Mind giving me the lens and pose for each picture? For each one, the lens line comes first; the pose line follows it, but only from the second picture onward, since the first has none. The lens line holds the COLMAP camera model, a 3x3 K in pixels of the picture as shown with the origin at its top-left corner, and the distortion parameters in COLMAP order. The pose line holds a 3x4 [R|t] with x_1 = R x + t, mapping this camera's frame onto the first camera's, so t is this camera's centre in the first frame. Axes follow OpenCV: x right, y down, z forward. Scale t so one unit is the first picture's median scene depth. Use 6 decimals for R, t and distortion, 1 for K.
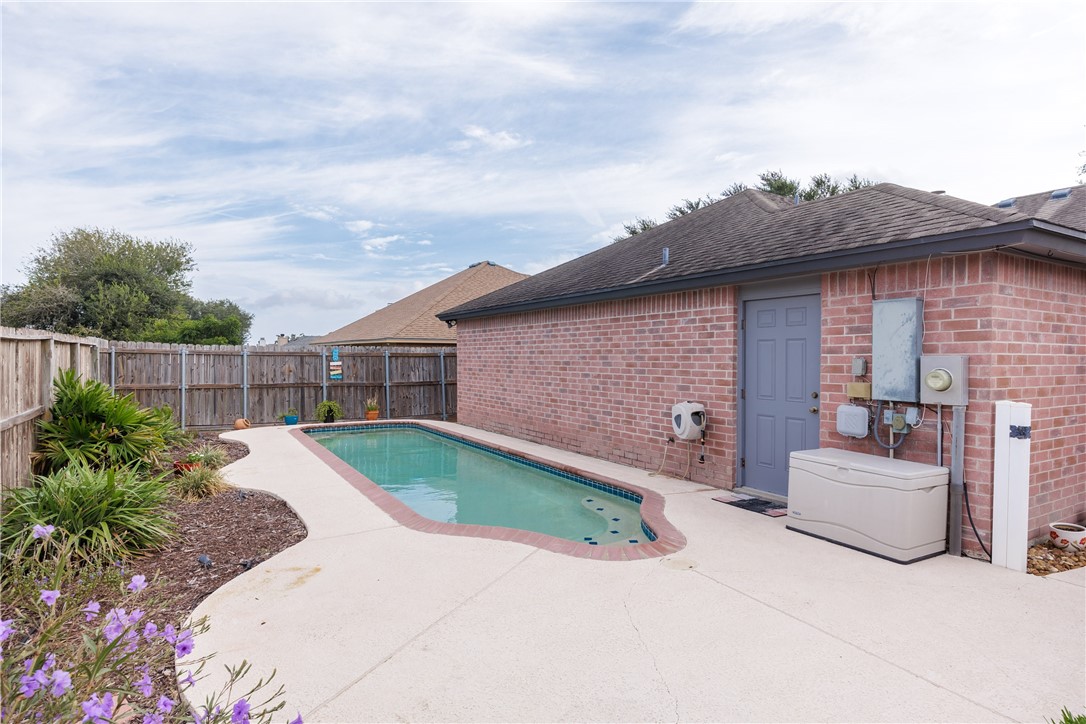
lens RADIAL K [[580.1, 0, 543.0], [0, 580.1, 362.0], [0, 0, 1]] dist [0.002788, 0.000234]
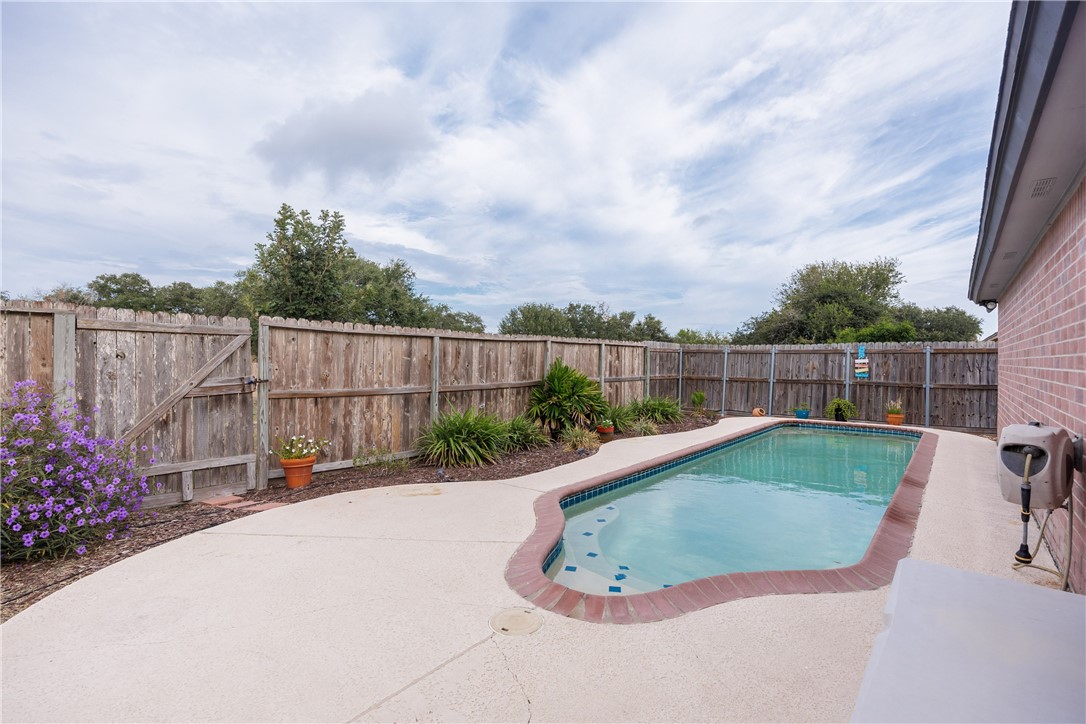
lens RADIAL K [[494.8, 0, 546.2], [0, 494.8, 365.2], [0, 0, 1]] dist [-0.014534, -0.000008]
pose [[0.327714, 0.006484, -0.944755, 0.355721], [-0.011469, 0.999930, 0.002884, 0.019766], [0.944707, 0.009890, 0.327766, 0.377593]]
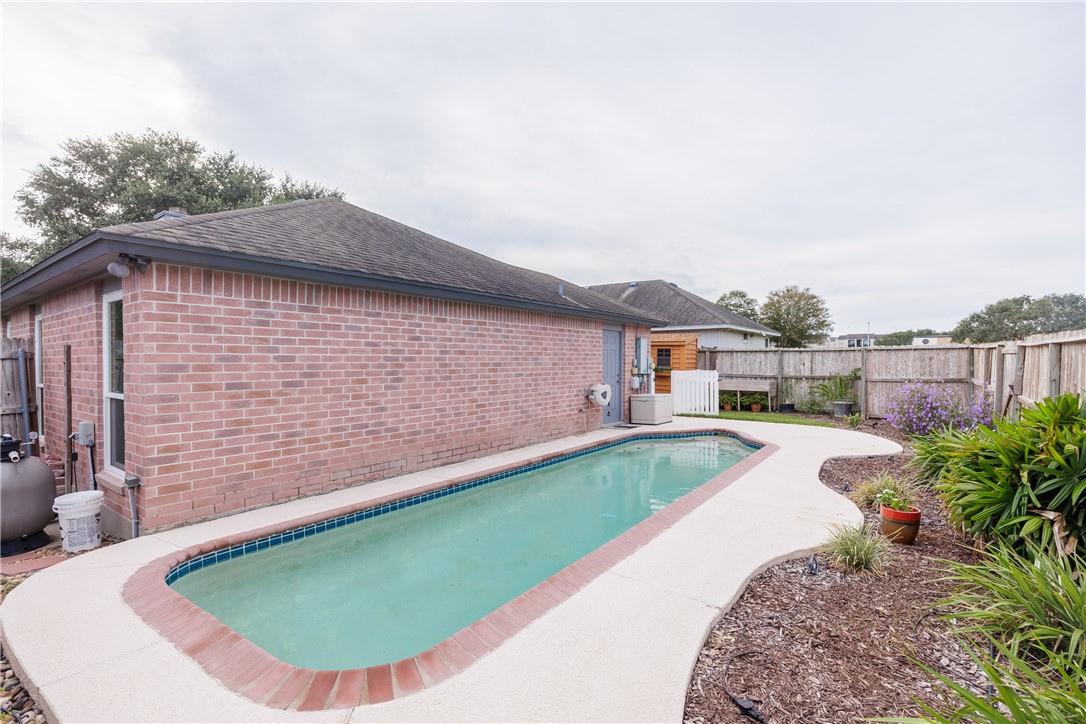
lens RADIAL K [[494.8, 0, 546.2], [0, 494.8, 365.2], [0, 0, 1]] dist [-0.014534, -0.000008]
pose [[-0.384777, -0.013205, 0.922915, -0.759155], [0.007123, 0.999825, 0.017275, -0.010522], [-0.922982, 0.013221, -0.384615, 1.237693]]
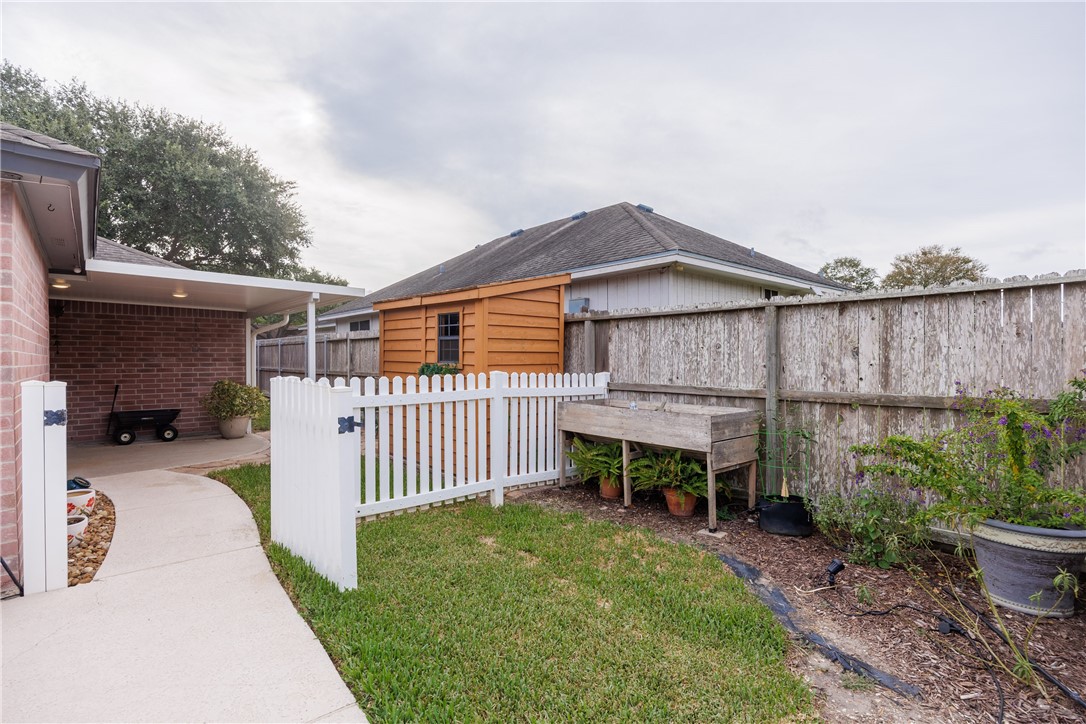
lens RADIAL K [[520.5, 0, 535.8], [0, 520.5, 357.3], [0, 0, 1]] dist [-0.015306, -0.000032]
pose [[-0.182800, -0.000826, 0.983150, -0.002503], [0.013147, 0.999908, 0.003284, 0.019472], [-0.983062, 0.013526, -0.182772, 0.214314]]
